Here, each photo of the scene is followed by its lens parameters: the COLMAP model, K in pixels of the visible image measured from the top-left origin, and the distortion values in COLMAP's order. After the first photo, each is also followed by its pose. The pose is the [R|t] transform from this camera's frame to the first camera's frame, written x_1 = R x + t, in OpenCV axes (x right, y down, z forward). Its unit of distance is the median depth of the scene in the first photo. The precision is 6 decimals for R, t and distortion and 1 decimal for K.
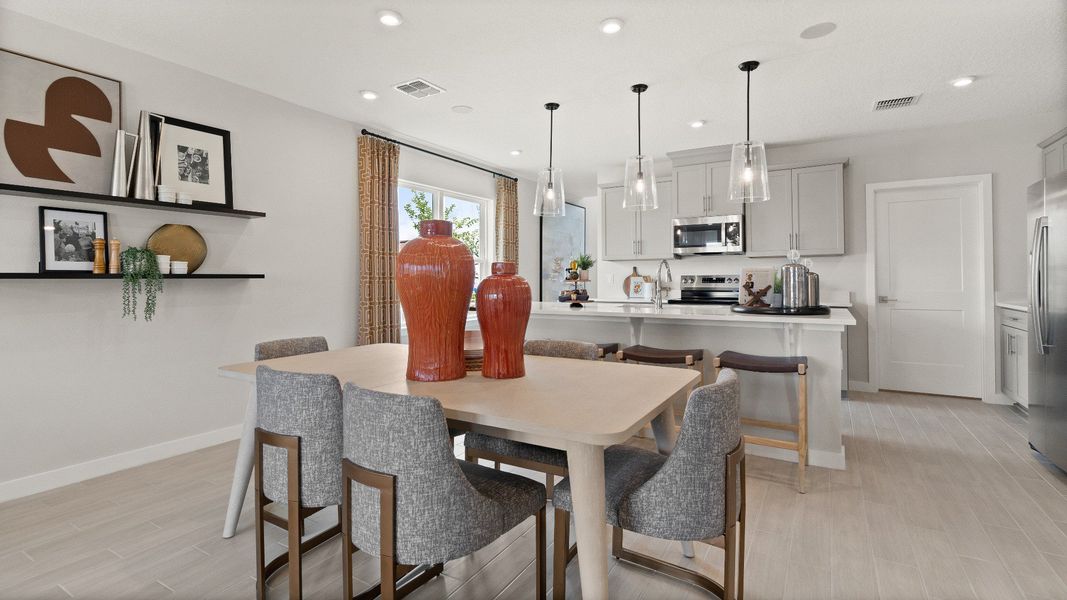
lens RADIAL K [[494.7, 0, 526.8], [0, 494.7, 275.0], [0, 0, 1]] dist [-0.005203, 0.002708]
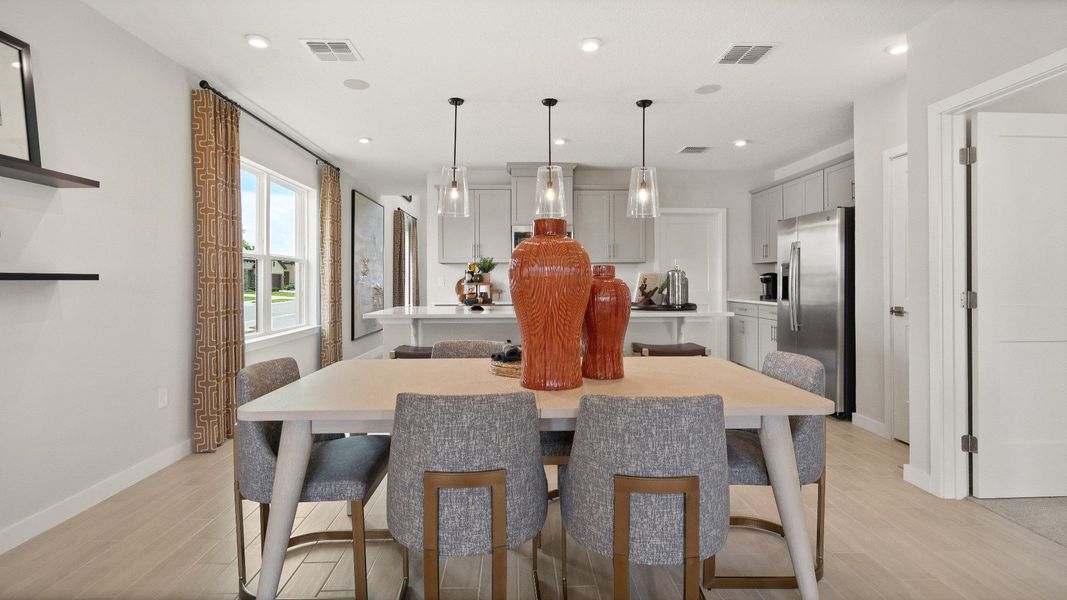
lens RADIAL K [[494.7, 0, 528.0], [0, 494.7, 290.5], [0, 0, 1]] dist [-0.005203, 0.002708]
pose [[0.841549, -0.008662, 0.540111, -0.319756], [-0.004872, 0.999709, 0.023623, 0.001466], [-0.540158, -0.022511, 0.841262, 0.101152]]
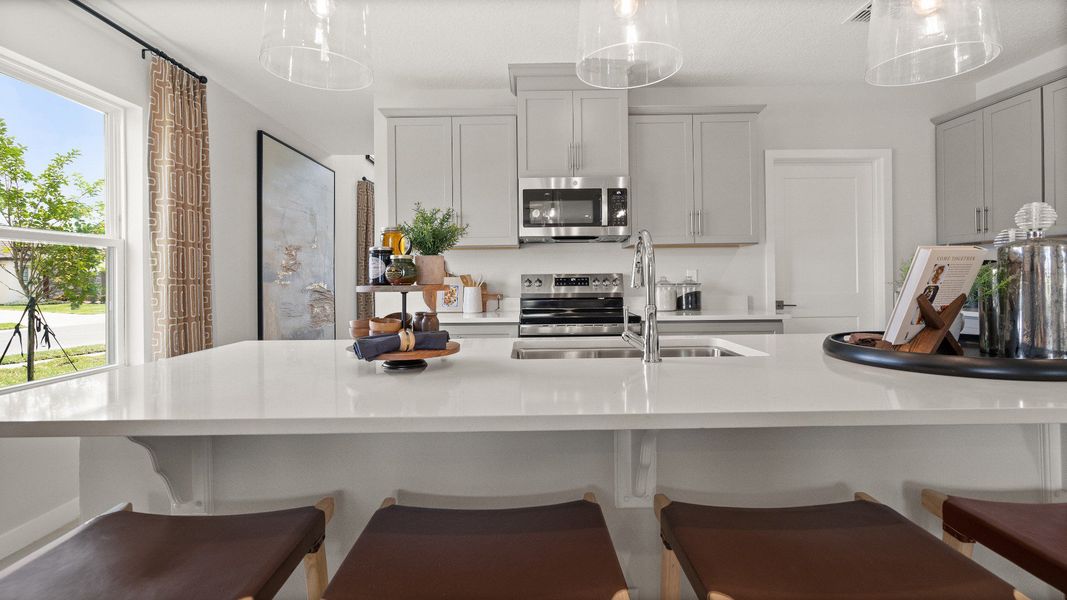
lens RADIAL K [[494.7, 0, 534.7], [0, 494.7, 278.8], [0, 0, 1]] dist [-0.005203, 0.002708]
pose [[0.850742, -0.006734, 0.525540, -0.000742], [0.003949, 0.999972, 0.006422, 0.003521], [-0.525568, -0.003388, 0.850745, 0.613866]]
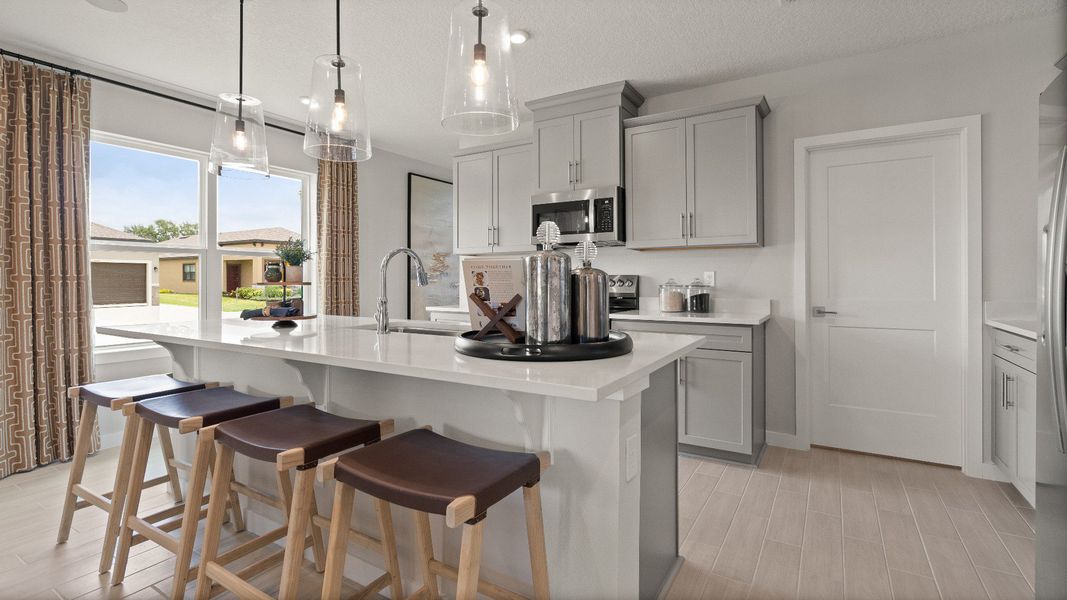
lens RADIAL K [[494.7, 0, 526.0], [0, 494.7, 280.8], [0, 0, 1]] dist [-0.005203, 0.002708]
pose [[0.999974, 0.001819, -0.007049, 0.365148], [-0.001737, 0.999932, 0.011519, 0.000686], [0.007069, -0.011506, 0.999909, 0.362651]]
